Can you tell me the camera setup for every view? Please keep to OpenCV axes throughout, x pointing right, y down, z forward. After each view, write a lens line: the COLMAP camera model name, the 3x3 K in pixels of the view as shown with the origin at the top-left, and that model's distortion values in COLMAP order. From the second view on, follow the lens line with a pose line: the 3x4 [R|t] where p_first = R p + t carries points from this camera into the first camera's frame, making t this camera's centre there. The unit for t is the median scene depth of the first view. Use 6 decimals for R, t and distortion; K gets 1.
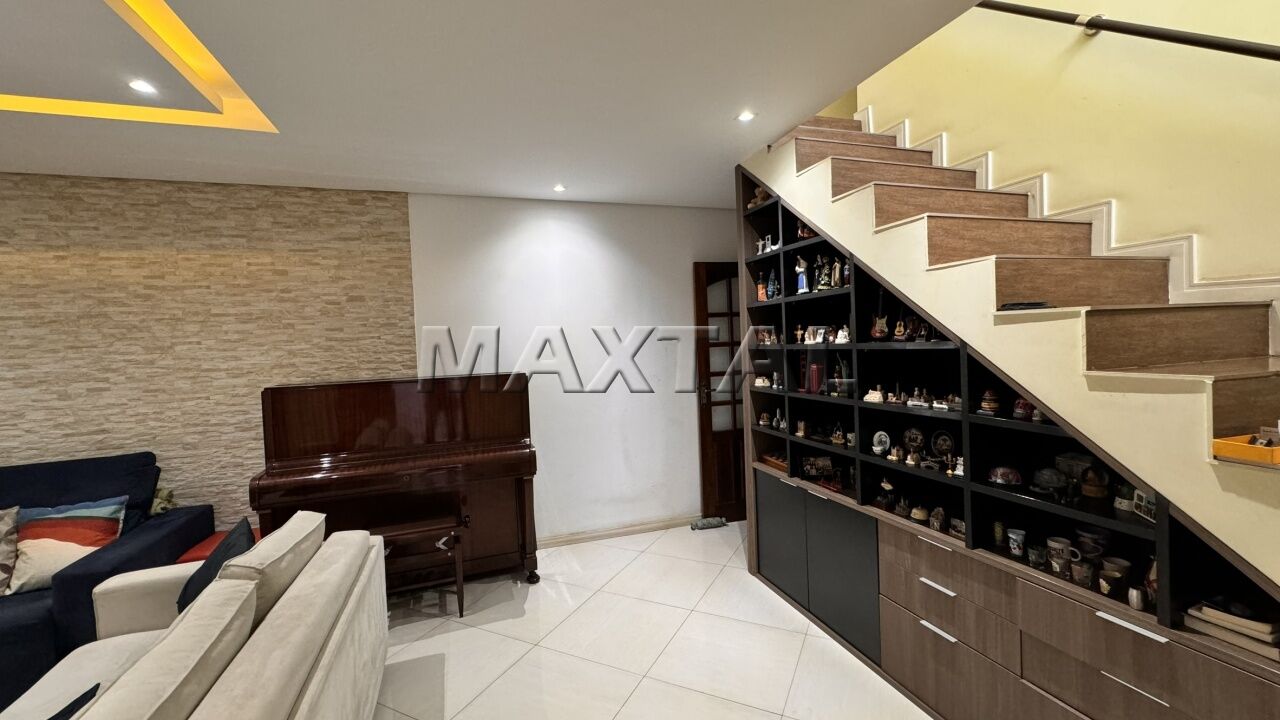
lens RADIAL K [[509.3, 0, 639.5], [0, 509.3, 358.9], [0, 0, 1]] dist [-0.002603, 0.000452]
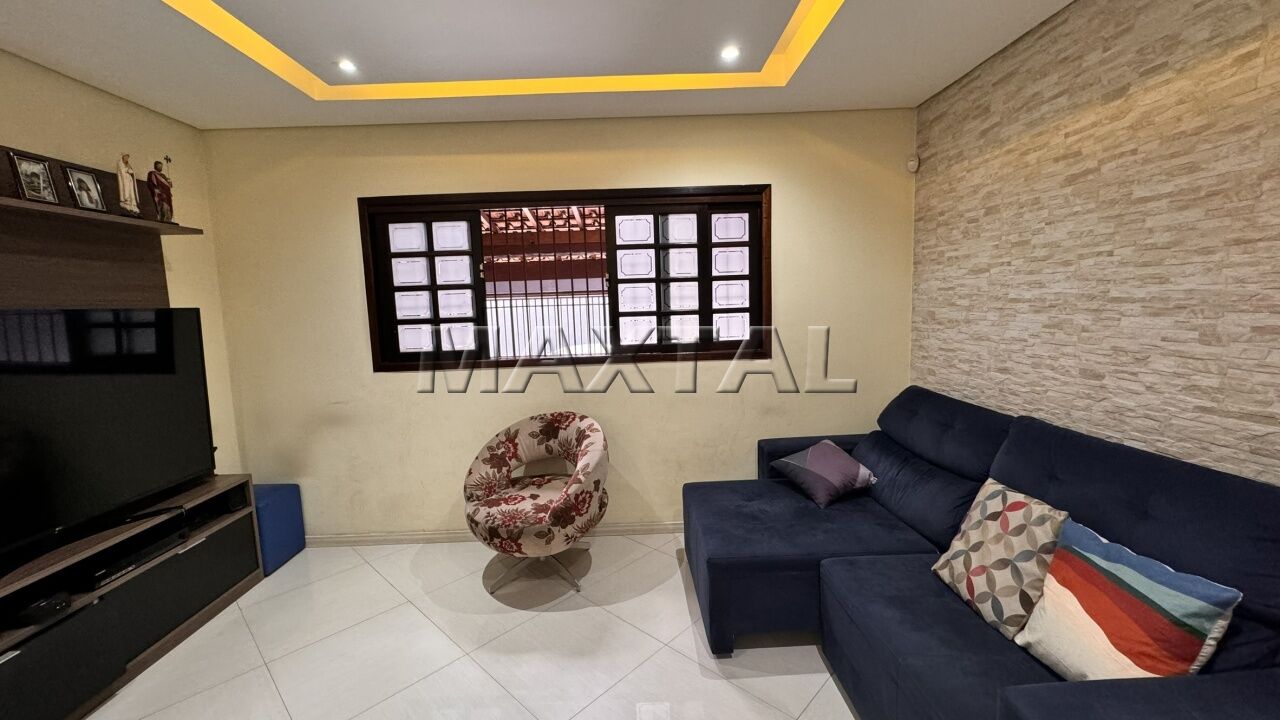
lens RADIAL K [[509.3, 0, 639.3], [0, 509.3, 358.8], [0, 0, 1]] dist [-0.002603, 0.000452]
pose [[-0.294811, 0.153635, -0.943124, -0.446649], [0.013571, 0.987564, 0.156632, 0.004935], [0.955459, 0.033378, -0.293230, 0.579373]]
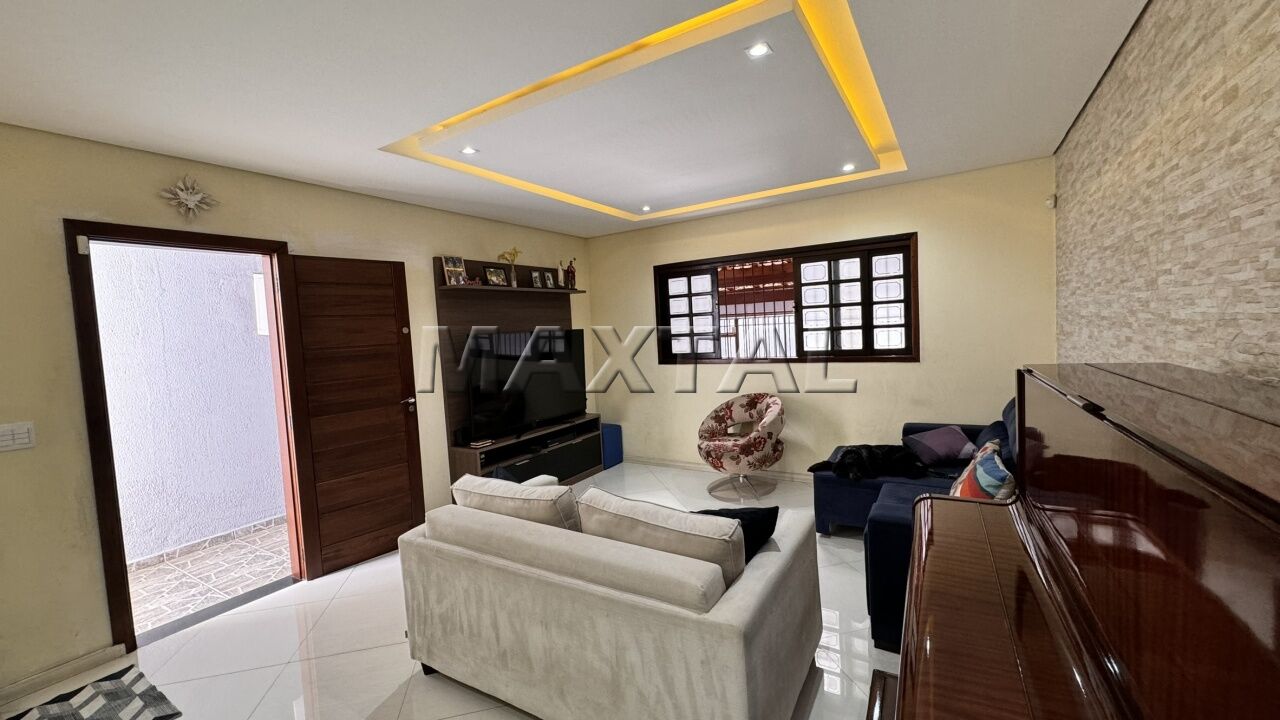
lens RADIAL K [[509.3, 0, 640.0], [0, 509.3, 360.9], [0, 0, 1]] dist [-0.002603, 0.000452]
pose [[-0.764871, 0.120201, -0.632870, -0.056775], [0.062022, 0.991614, 0.113379, -0.035365], [0.641191, 0.047469, -0.765912, 1.116837]]
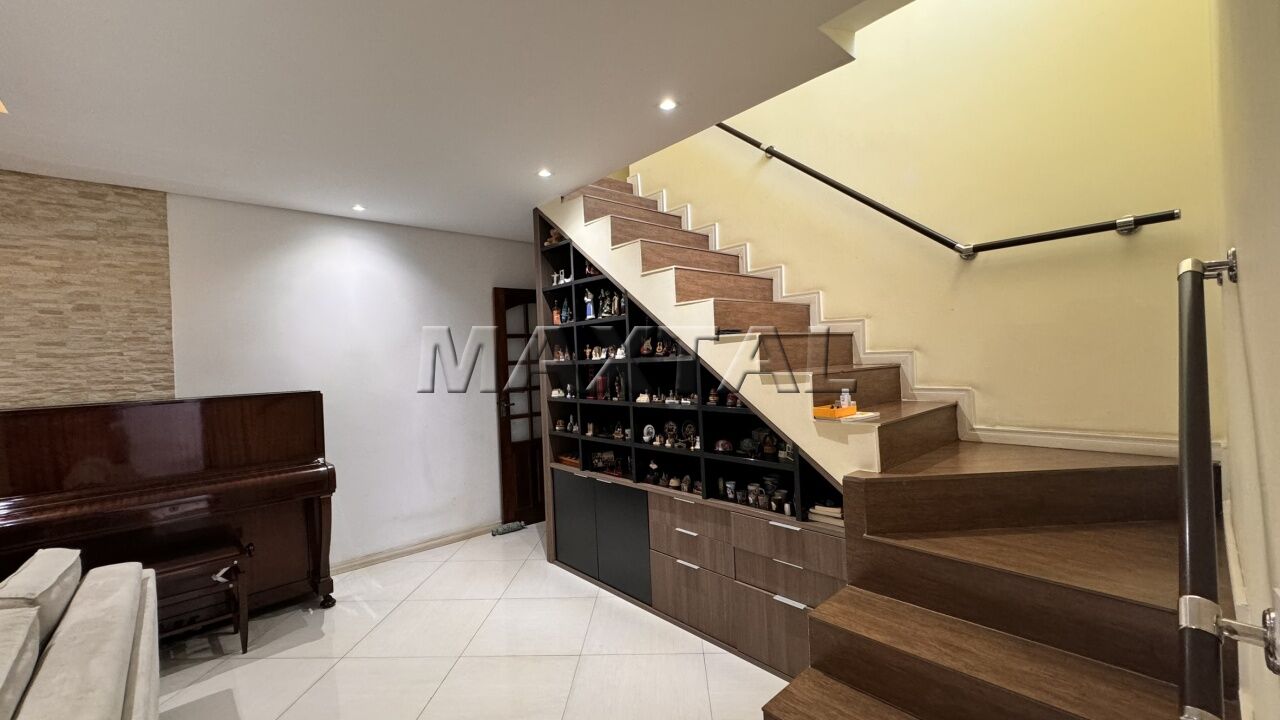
lens RADIAL K [[509.3, 0, 639.7], [0, 509.3, 359.4], [0, 0, 1]] dist [-0.002603, 0.000452]
pose [[0.915882, 0.001520, 0.401444, -0.060598], [0.016904, 0.998960, -0.042348, 0.021685], [-0.401091, 0.045572, 0.914904, -0.160959]]
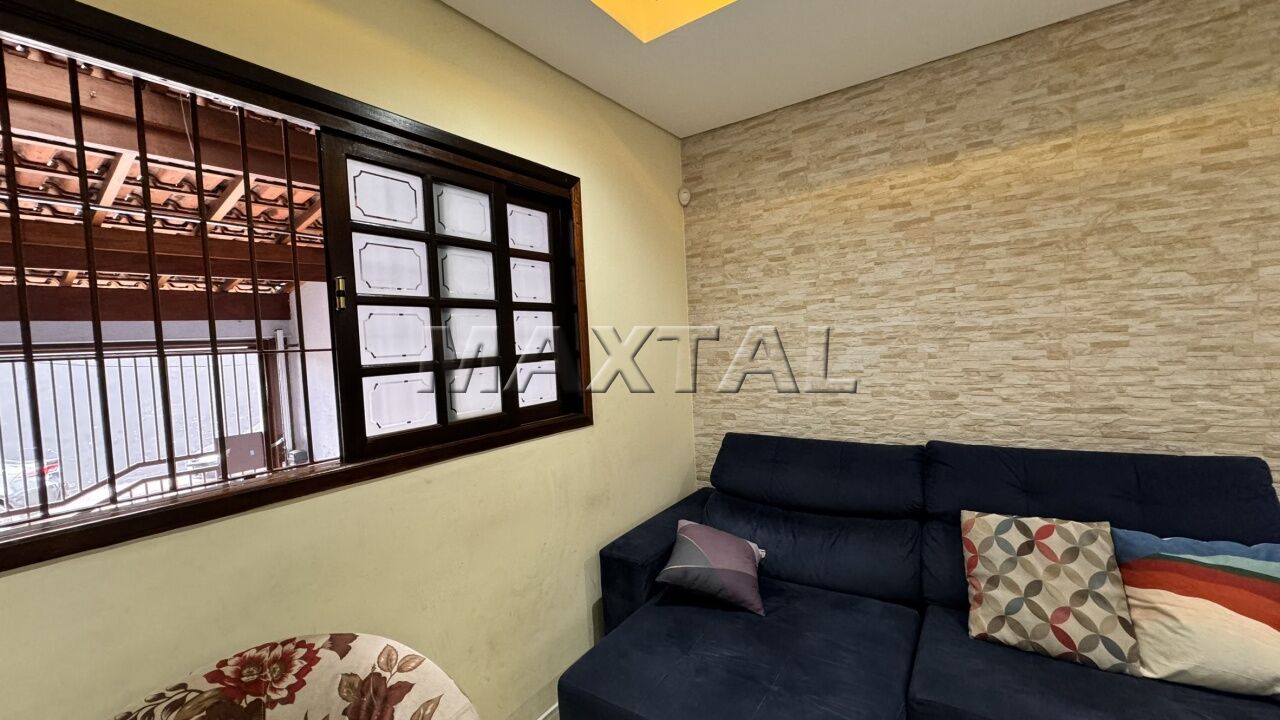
lens RADIAL K [[509.3, 0, 639.5], [0, 509.3, 358.7], [0, 0, 1]] dist [-0.002603, 0.000452]
pose [[0.603092, 0.032811, -0.796997, -0.914200], [0.004070, 0.999014, 0.044208, 0.047936], [0.797661, -0.029905, 0.602364, 0.136553]]
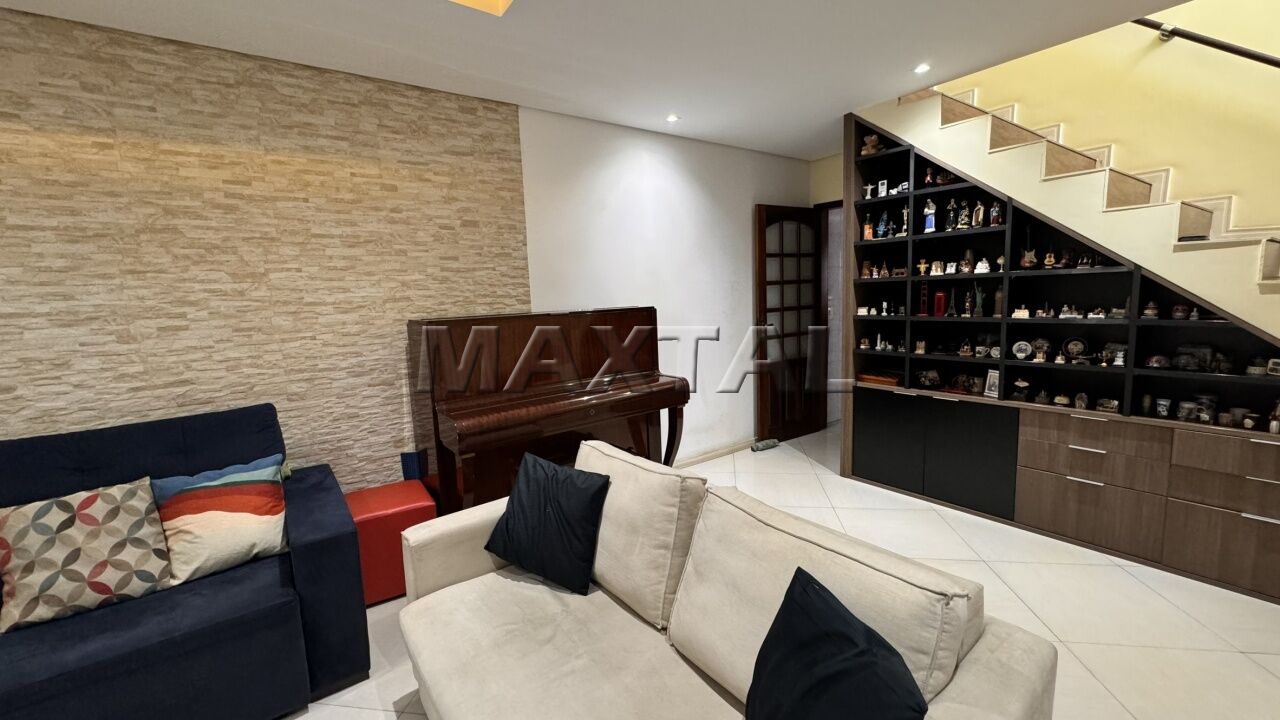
lens RADIAL K [[509.3, 0, 639.4], [0, 509.3, 359.2], [0, 0, 1]] dist [-0.002603, 0.000452]
pose [[0.952849, -0.038432, 0.301001, -0.631591], [0.011963, 0.995934, 0.089290, 0.046773], [-0.303209, -0.081479, 0.949434, 0.057598]]
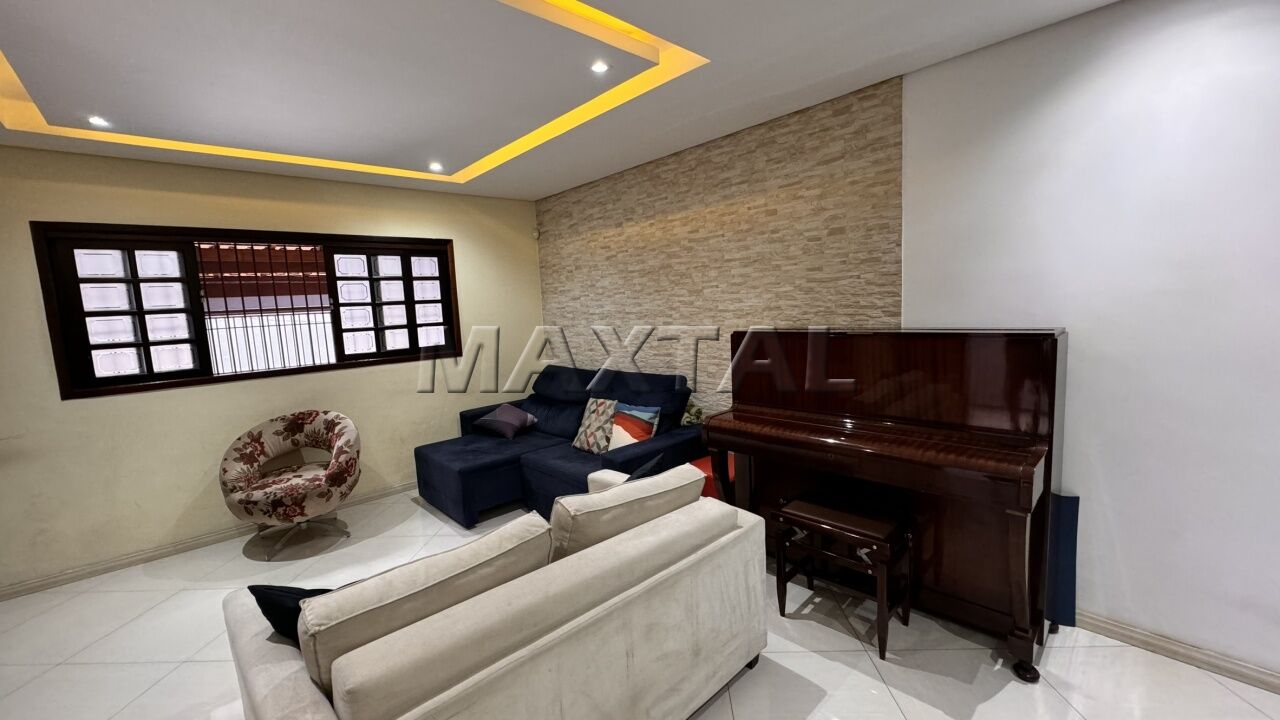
lens RADIAL K [[509.3, 0, 639.7], [0, 509.3, 359.3], [0, 0, 1]] dist [-0.002603, 0.000452]
pose [[0.408006, 0.120890, -0.904940, 0.120345], [0.003531, 0.990978, 0.133976, -0.024549], [0.912972, -0.057858, 0.403898, 0.392602]]
